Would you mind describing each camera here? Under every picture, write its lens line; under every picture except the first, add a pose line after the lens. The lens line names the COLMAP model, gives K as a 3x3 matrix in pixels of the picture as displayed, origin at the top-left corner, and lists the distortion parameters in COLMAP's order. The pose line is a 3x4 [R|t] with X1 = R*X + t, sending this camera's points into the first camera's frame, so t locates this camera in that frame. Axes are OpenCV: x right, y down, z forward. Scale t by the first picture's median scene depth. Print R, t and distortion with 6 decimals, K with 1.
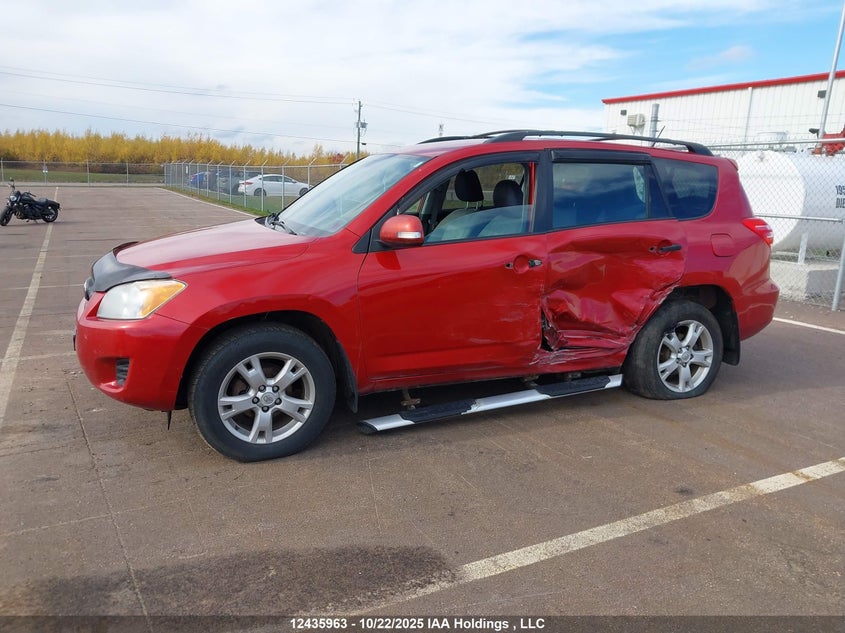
lens RADIAL K [[676.2, 0, 381.7], [0, 676.2, 313.9], [0, 0, 1]] dist [0.030876, -0.057891]
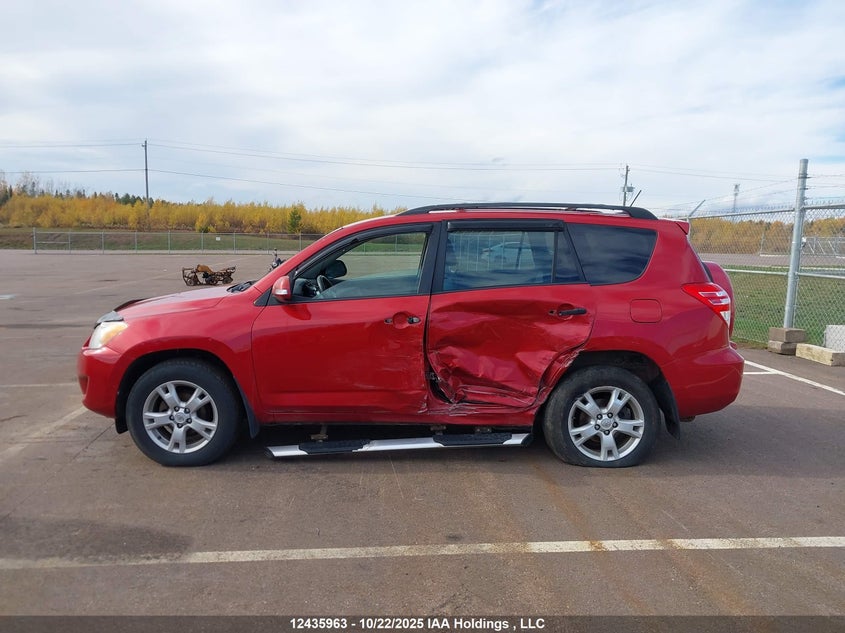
lens RADIAL K [[676.9, 0, 392.9], [0, 676.9, 310.5], [0, 0, 1]] dist [0.039278, -0.063383]
pose [[0.915593, 0.027334, -0.401177, 0.626052], [-0.067539, 0.993967, -0.086416, 0.007365], [0.396395, 0.106217, 0.911915, -0.030001]]
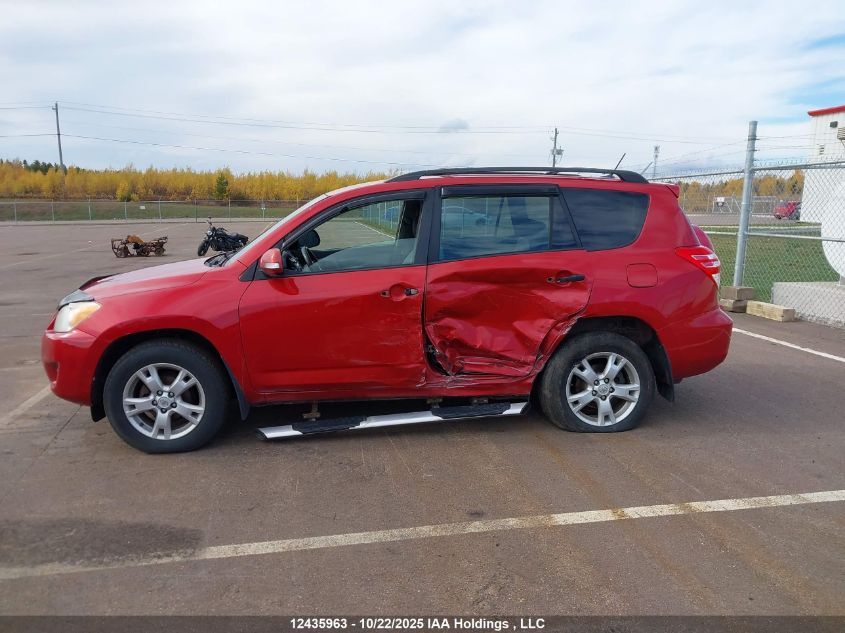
lens RADIAL K [[676.9, 0, 392.9], [0, 676.9, 310.5], [0, 0, 1]] dist [0.039278, -0.063383]
pose [[0.952606, 0.018260, -0.303659, 0.513093], [-0.032244, 0.998635, -0.041099, -0.000358], [0.302494, 0.048942, 0.951894, -0.029476]]
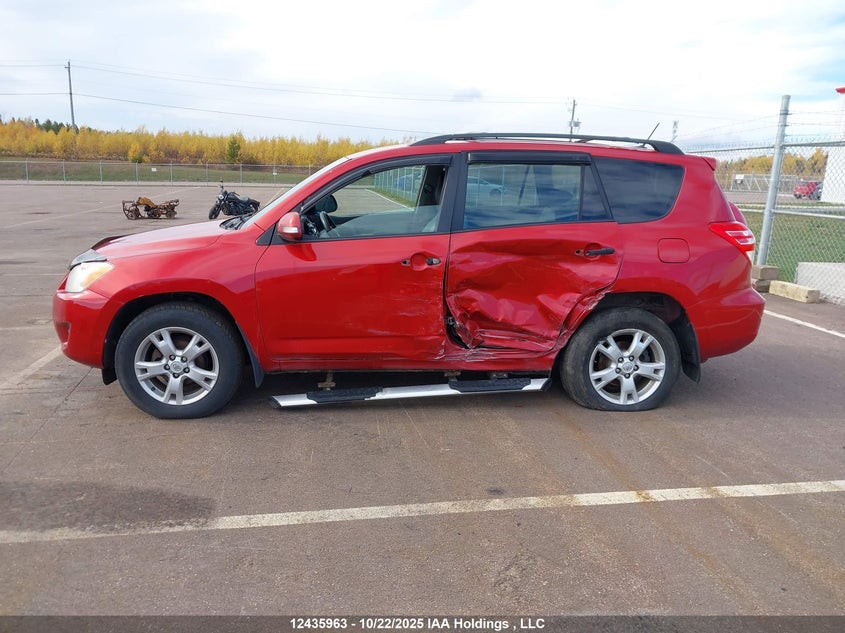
lens RADIAL K [[676.9, 0, 392.9], [0, 676.9, 310.5], [0, 0, 1]] dist [0.039278, -0.063383]
pose [[0.947668, 0.058929, -0.313773, 0.486552], [-0.060954, 0.998135, 0.003364, 0.000844], [0.313386, 0.015938, 0.949492, -0.003468]]
